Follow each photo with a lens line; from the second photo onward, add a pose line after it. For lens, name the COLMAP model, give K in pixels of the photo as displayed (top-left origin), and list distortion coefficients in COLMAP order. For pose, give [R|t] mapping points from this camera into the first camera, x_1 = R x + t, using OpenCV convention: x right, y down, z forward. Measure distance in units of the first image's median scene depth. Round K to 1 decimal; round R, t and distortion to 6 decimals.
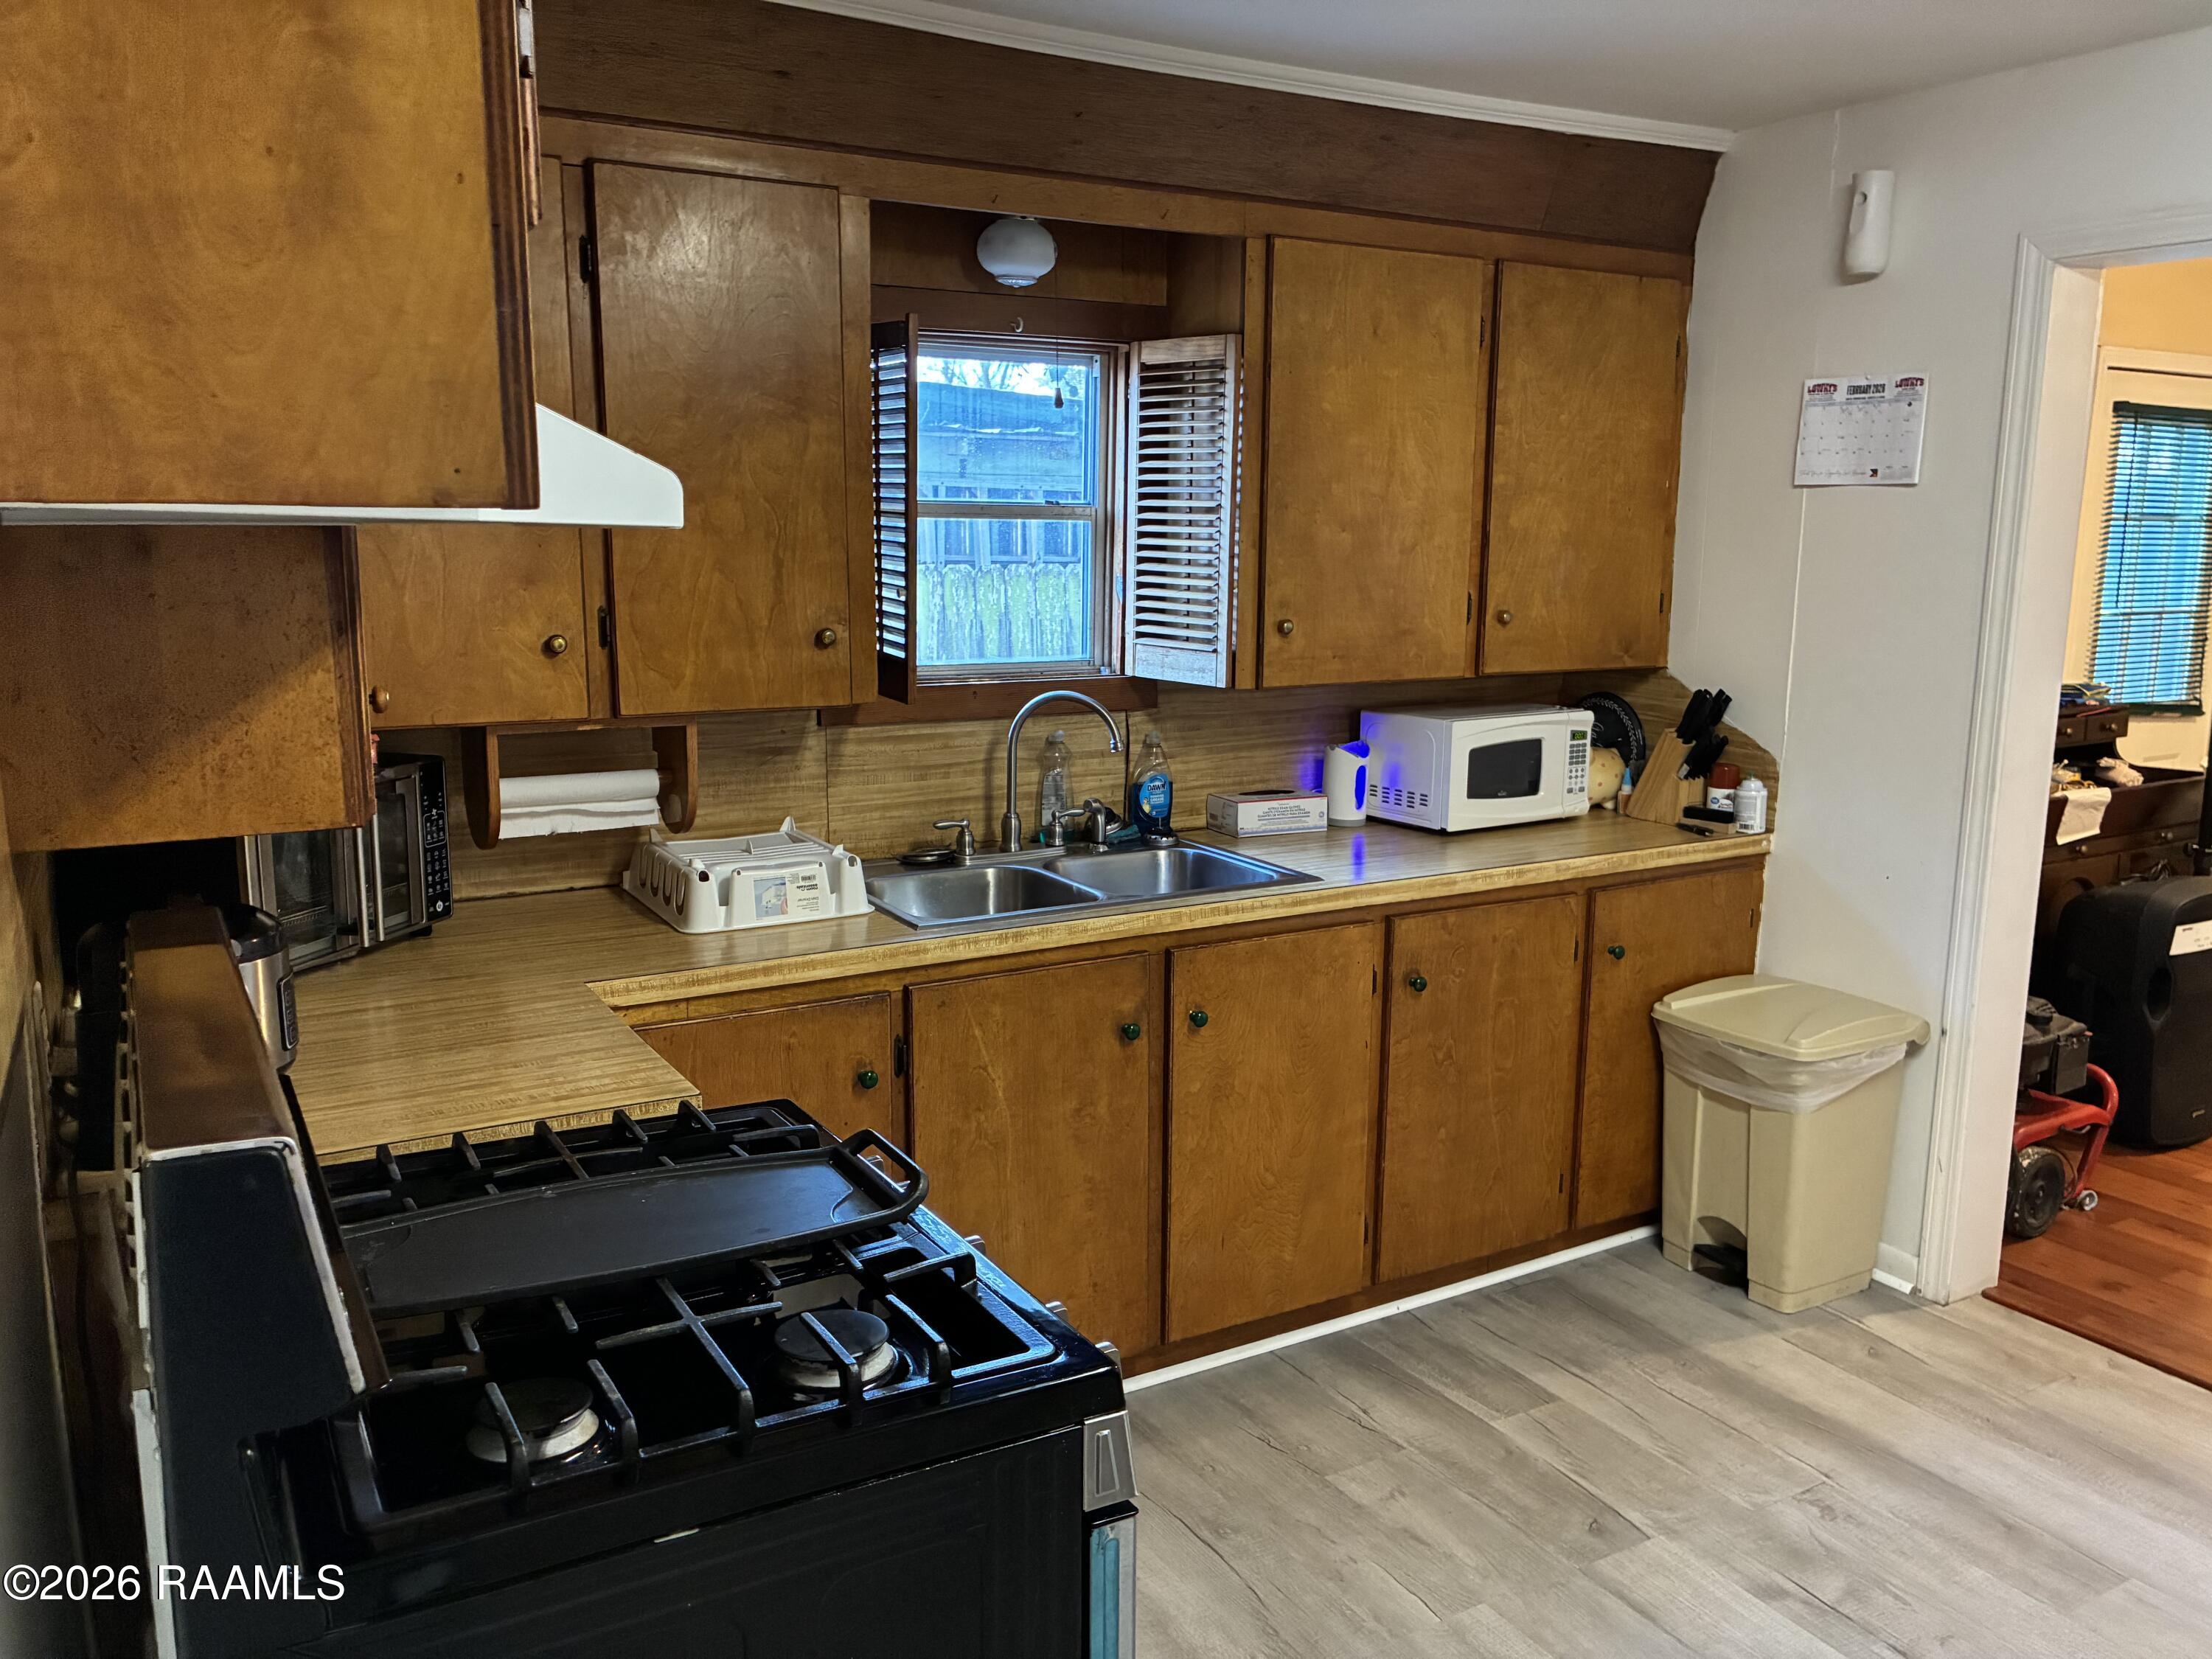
lens RADIAL K [[1703.3, 0, 1118.9], [0, 1703.3, 826.6], [0, 0, 1]] dist [0.027688, -0.039434]
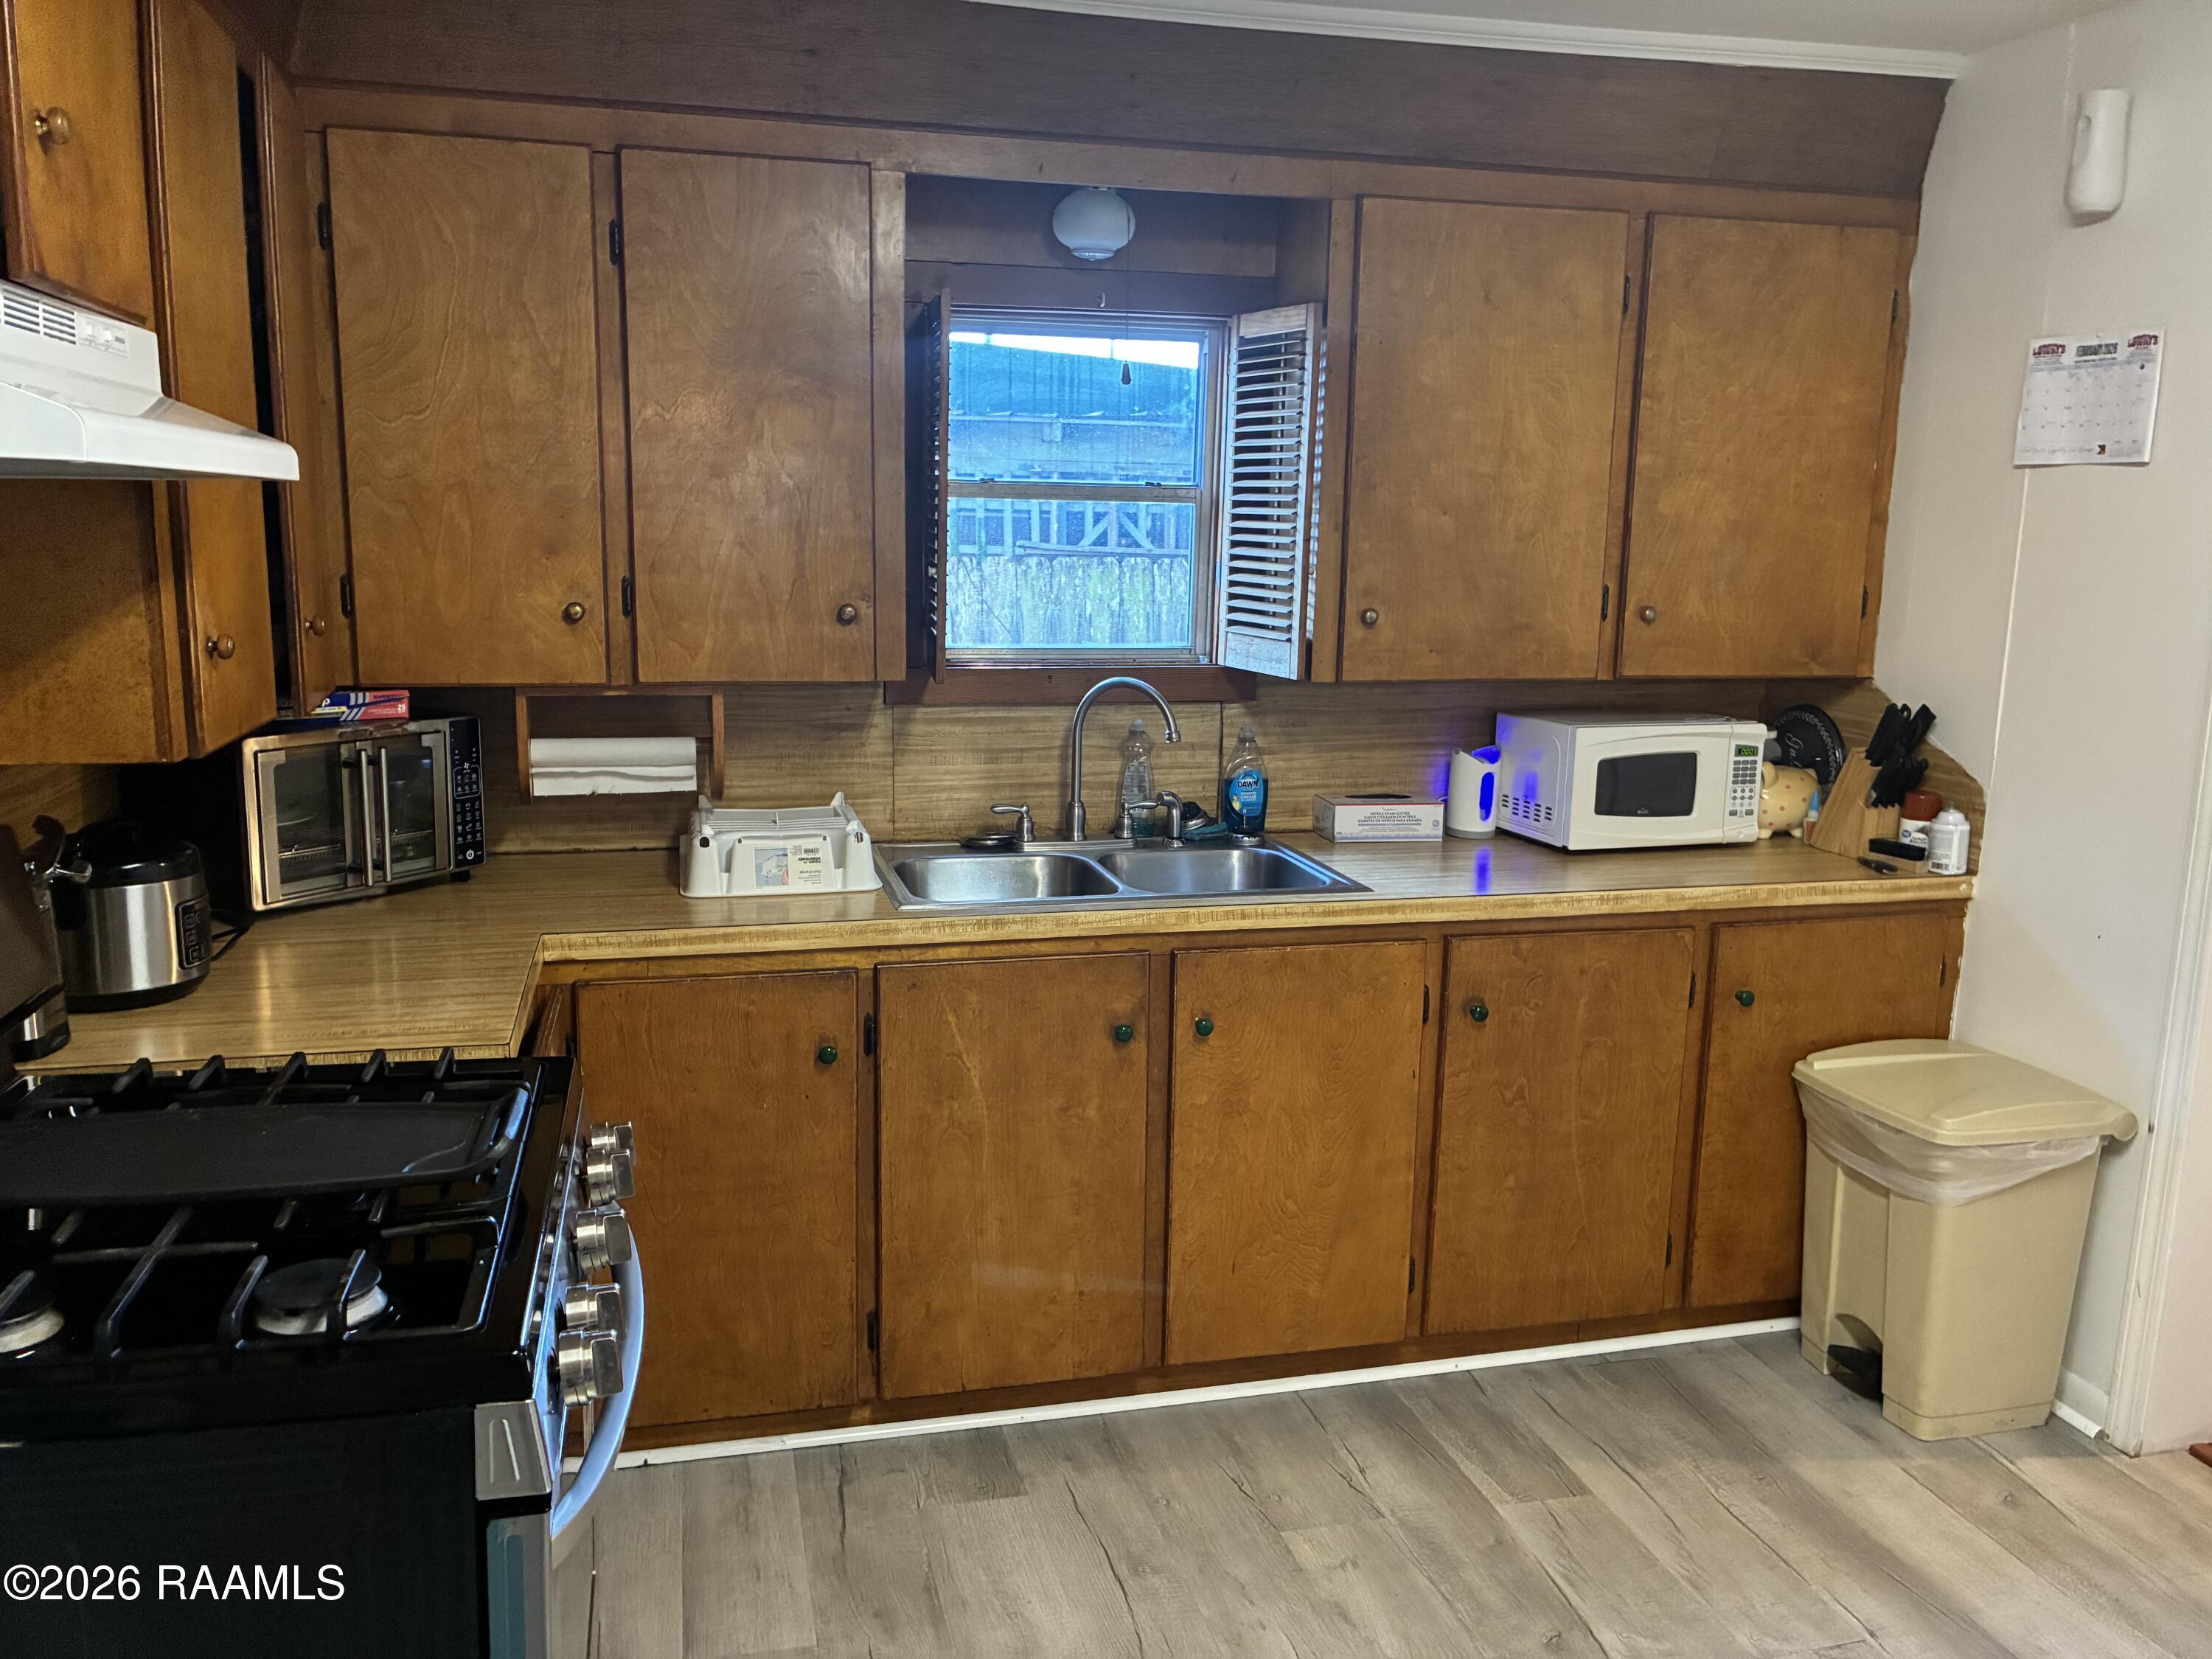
lens RADIAL K [[1703.3, 0, 1089.7], [0, 1703.3, 822.5], [0, 0, 1]] dist [0.027688, -0.039434]
pose [[0.959104, 0.057042, -0.277245, 0.217853], [-0.058366, 0.998289, 0.003483, 0.000258], [0.276970, 0.012841, 0.960793, 0.067215]]
